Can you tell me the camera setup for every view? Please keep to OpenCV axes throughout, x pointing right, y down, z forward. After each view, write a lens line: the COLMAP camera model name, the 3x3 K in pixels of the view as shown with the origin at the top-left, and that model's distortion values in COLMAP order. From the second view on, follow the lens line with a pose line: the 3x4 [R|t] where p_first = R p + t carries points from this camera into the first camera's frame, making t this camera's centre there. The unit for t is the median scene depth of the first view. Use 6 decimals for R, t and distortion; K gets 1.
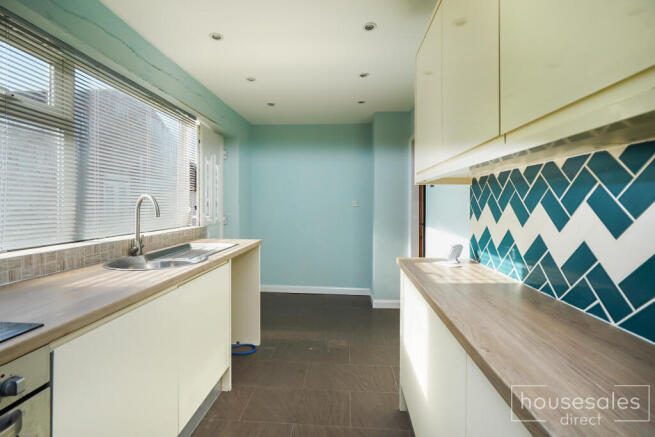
lens RADIAL K [[308.3, 0, 328.3], [0, 308.3, 214.4], [0, 0, 1]] dist [0.000983, 0.000203]
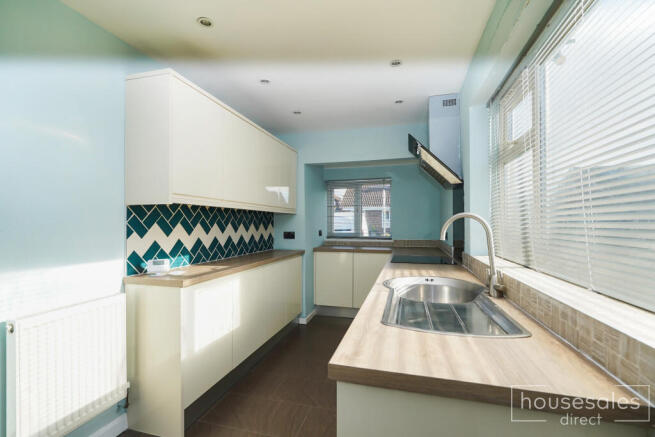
lens RADIAL K [[308.3, 0, 326.7], [0, 308.3, 219.6], [0, 0, 1]] dist [0.000983, 0.000203]
pose [[-0.977496, 0.003543, 0.210926, -0.633538], [0.007955, 0.999767, 0.020073, -0.094704], [-0.210806, 0.021299, -0.977296, 2.785723]]
